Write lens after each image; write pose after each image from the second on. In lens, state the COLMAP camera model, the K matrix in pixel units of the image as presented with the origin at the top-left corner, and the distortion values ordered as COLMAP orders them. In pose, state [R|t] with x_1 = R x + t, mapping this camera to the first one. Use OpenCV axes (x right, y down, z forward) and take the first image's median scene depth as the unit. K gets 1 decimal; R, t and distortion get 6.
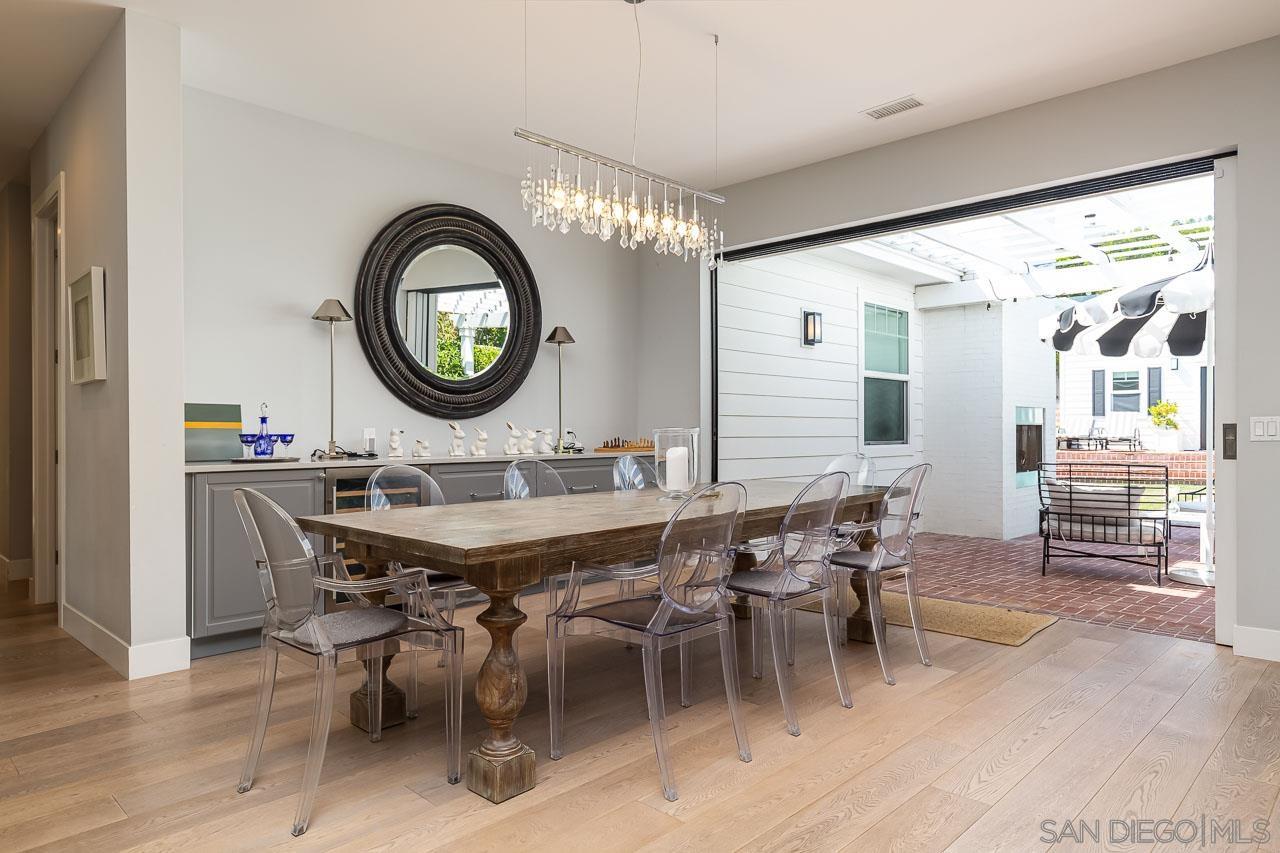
lens RADIAL K [[806.4, 0, 640.0], [0, 806.4, 426.5], [0, 0, 1]] dist [-0.000248, -0.000225]
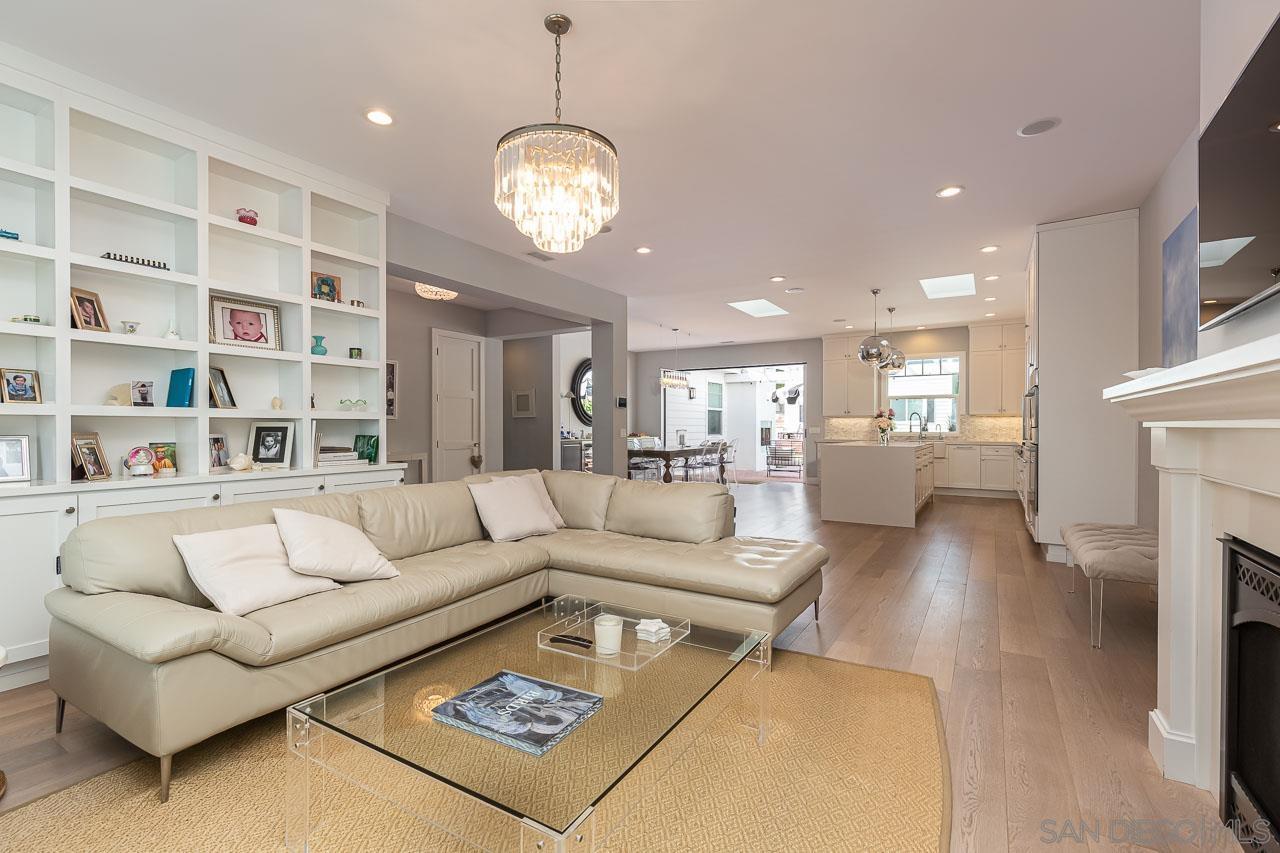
lens RADIAL K [[572.5, 0, 644.4], [0, 572.5, 429.7], [0, 0, 1]] dist [0.001666, 0.000061]
pose [[0.974550, 0.002141, 0.224162, -0.340217], [-0.003872, 0.999966, 0.007284, -0.008457], [-0.224138, -0.007967, 0.974525, -0.777078]]
